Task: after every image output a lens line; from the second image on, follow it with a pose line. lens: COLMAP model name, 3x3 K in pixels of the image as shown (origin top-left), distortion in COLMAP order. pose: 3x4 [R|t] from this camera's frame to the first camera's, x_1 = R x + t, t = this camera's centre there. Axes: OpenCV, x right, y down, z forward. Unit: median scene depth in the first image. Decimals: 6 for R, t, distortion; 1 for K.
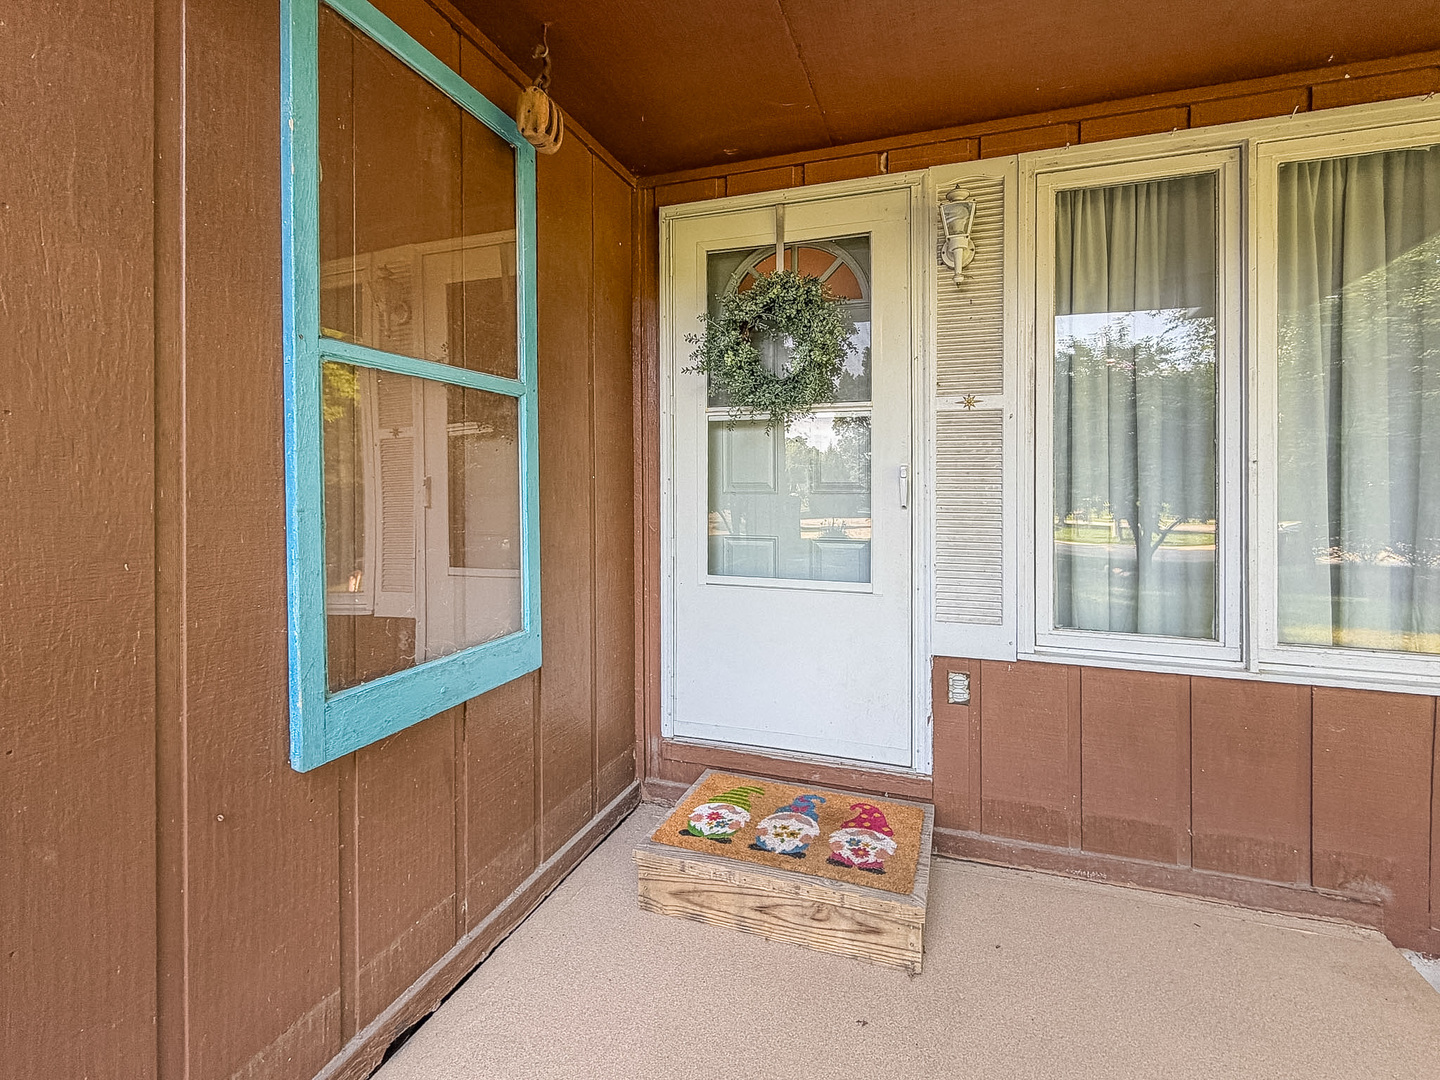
lens RADIAL K [[631.6, 0, 717.5], [0, 631.6, 481.0], [0, 0, 1]] dist [-0.001496, -0.000056]
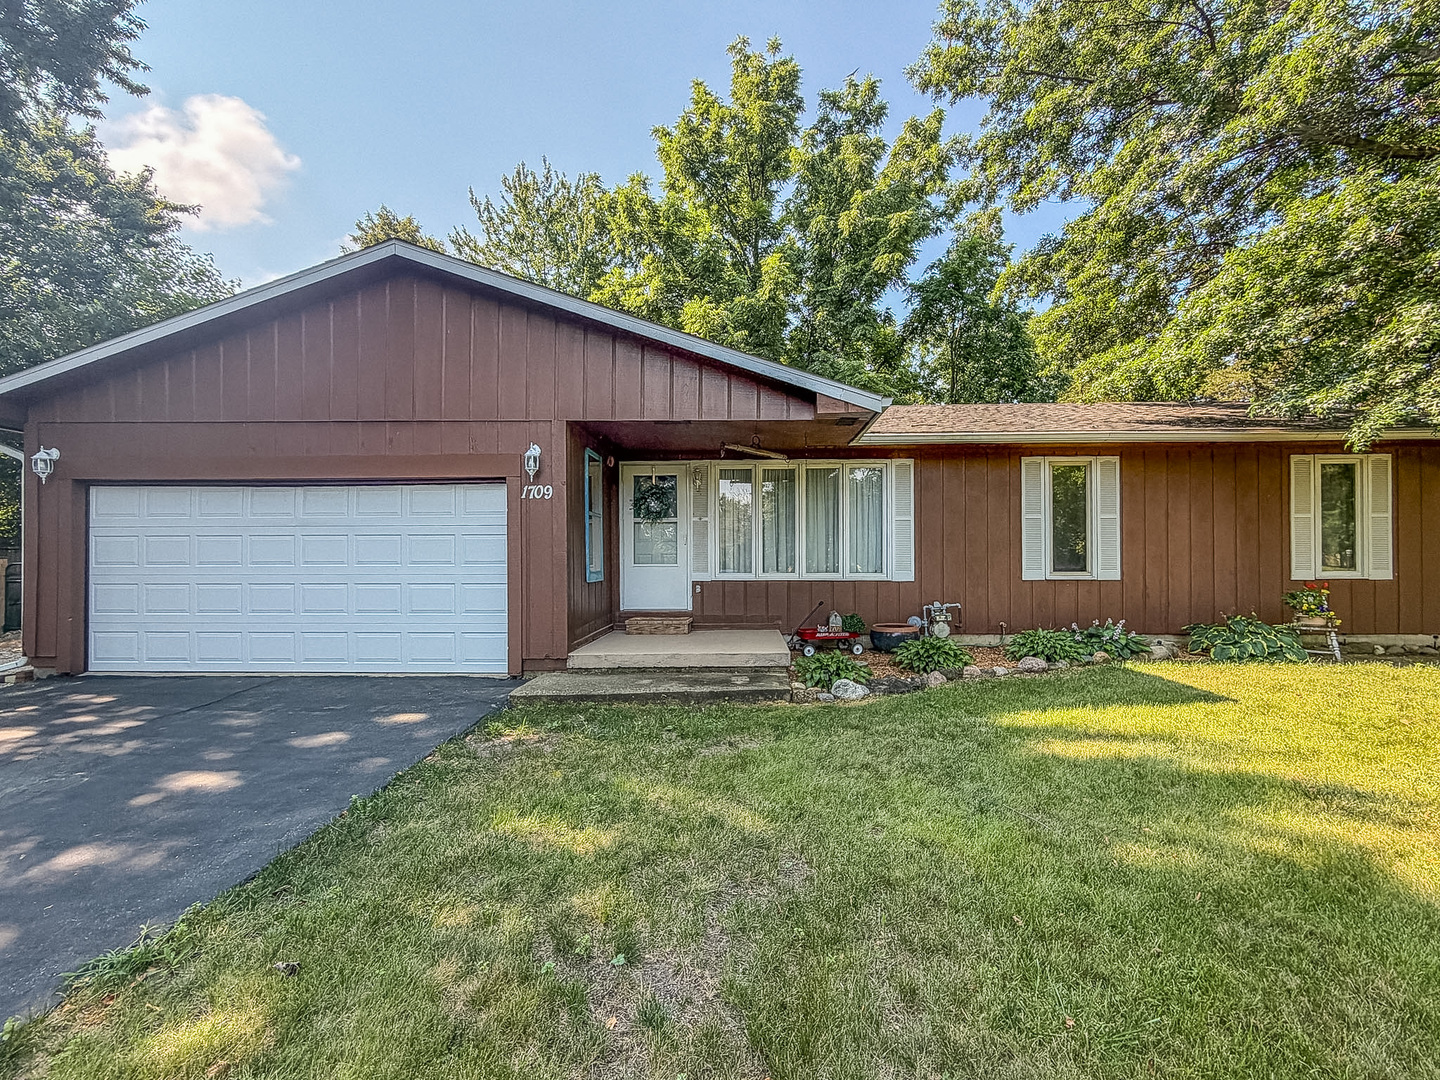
lens RADIAL K [[614.3, 0, 720.0], [0, 614.3, 540.0], [0, 0, 1]] dist [-0.000830, 0.000399]
pose [[0.947449, 0.002069, 0.319899, -0.763051], [0.004427, 0.999799, -0.019577, 0.091597], [-0.319875, 0.019964, 0.947249, -2.841325]]
